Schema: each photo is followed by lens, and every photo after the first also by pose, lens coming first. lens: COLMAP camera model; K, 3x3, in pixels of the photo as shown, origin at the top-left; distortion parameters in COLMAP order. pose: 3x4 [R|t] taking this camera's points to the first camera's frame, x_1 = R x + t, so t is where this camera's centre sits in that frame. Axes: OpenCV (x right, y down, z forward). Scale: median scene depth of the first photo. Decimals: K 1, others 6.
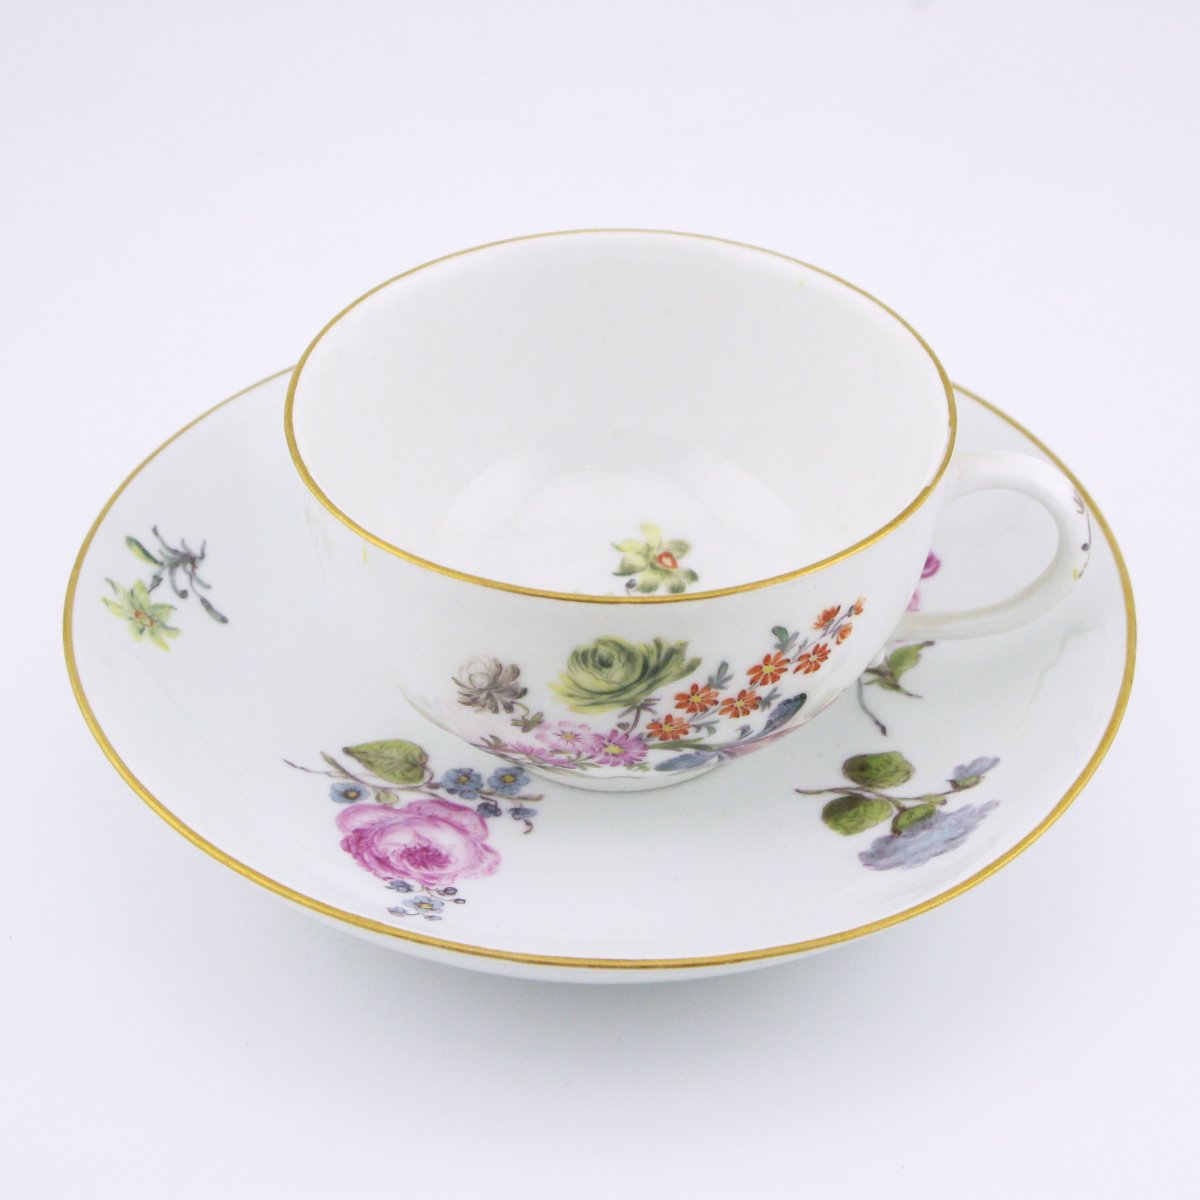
lens RADIAL K [[3149.7, 0, 600.0], [0, 3149.7, 600.0], [0, 0, 1]] dist [-0.053728, 0.039757]
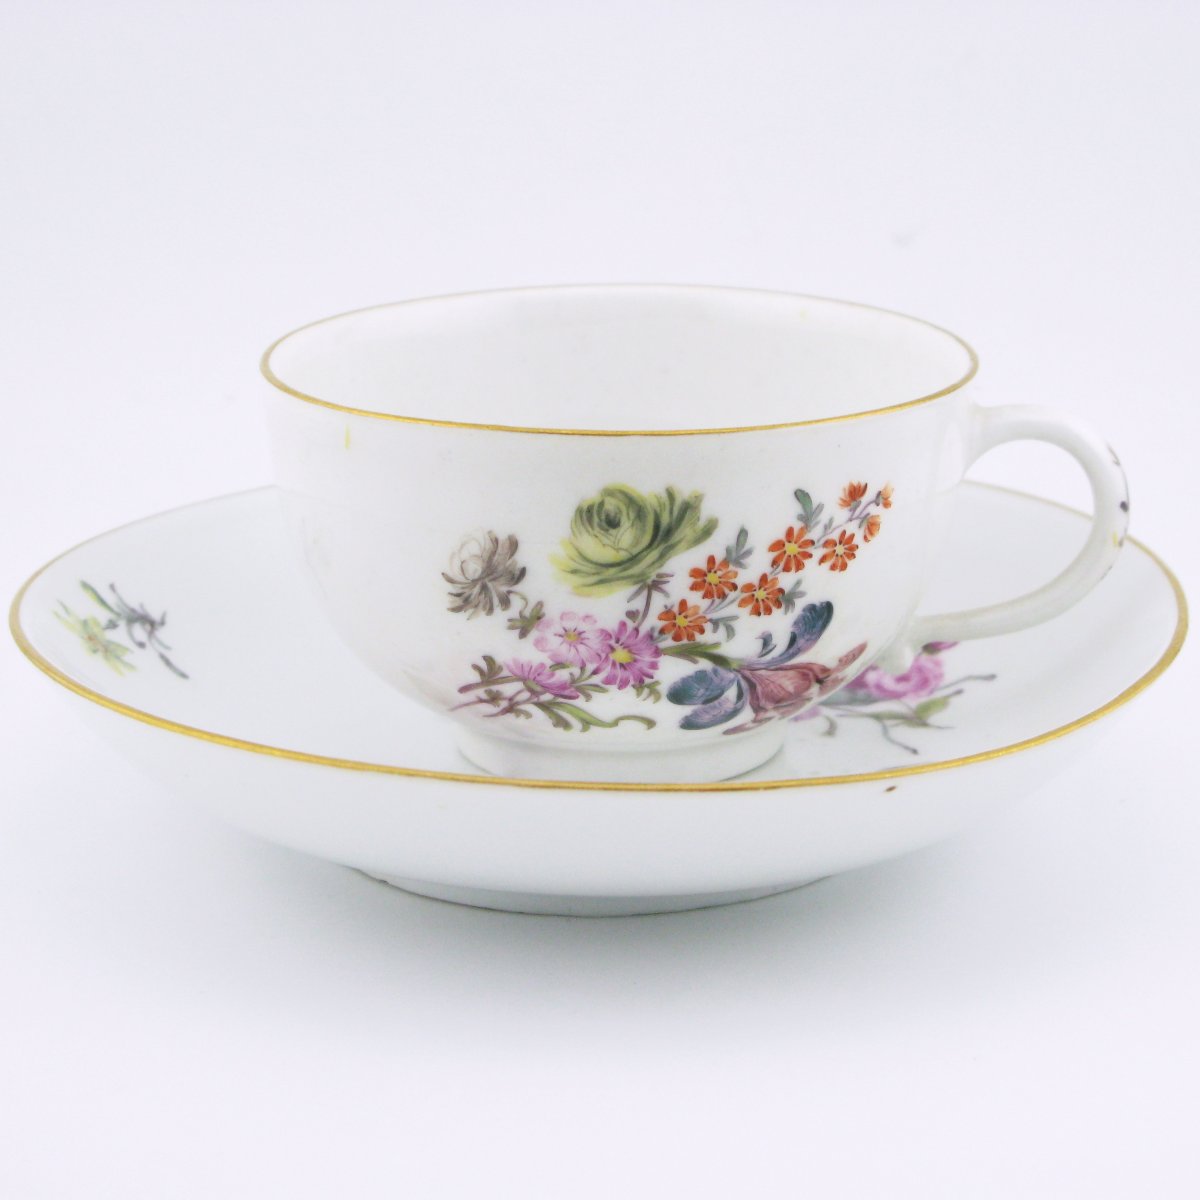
lens RADIAL K [[3149.7, 0, 600.0], [0, 3149.7, 600.0], [0, 0, 1]] dist [-0.053728, 0.039757]
pose [[0.999692, -0.010702, 0.022378, -0.021998], [0.017975, 0.934229, -0.356219, 0.356063], [-0.017093, 0.356512, 0.934134, 0.158032]]
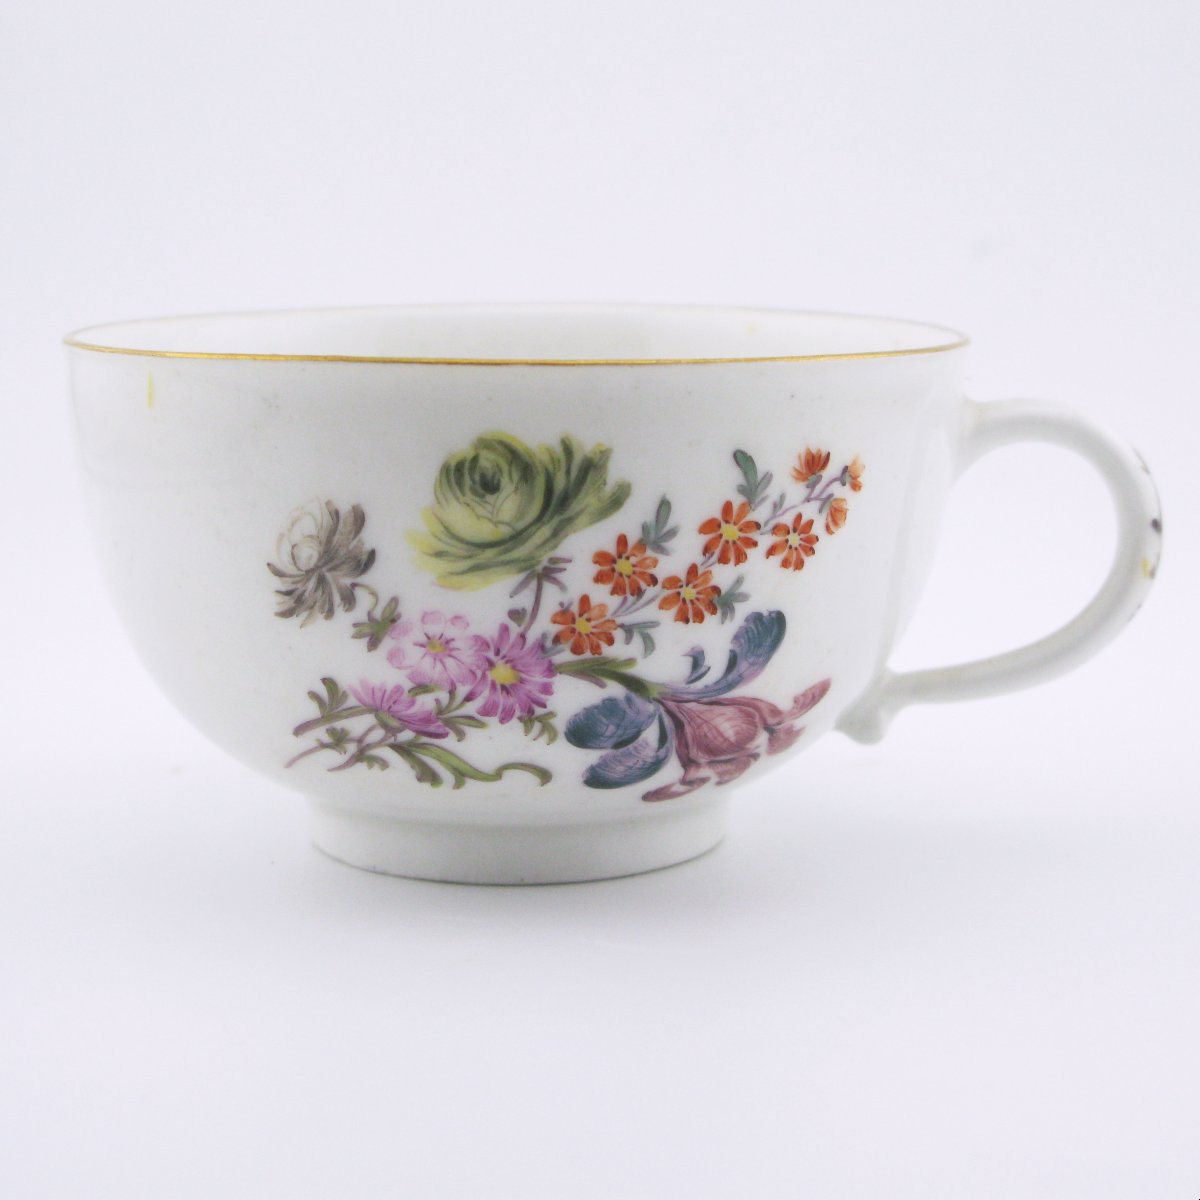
lens RADIAL K [[2823.1, 0, 600.0], [0, 2823.1, 600.0], [0, 0, 1]] dist [-0.135745, -0.233791]
pose [[0.999703, -0.000480, 0.024346, 0.010370], [0.011925, 0.881375, -0.472266, 0.322448], [-0.021231, 0.472417, 0.881120, 0.465240]]
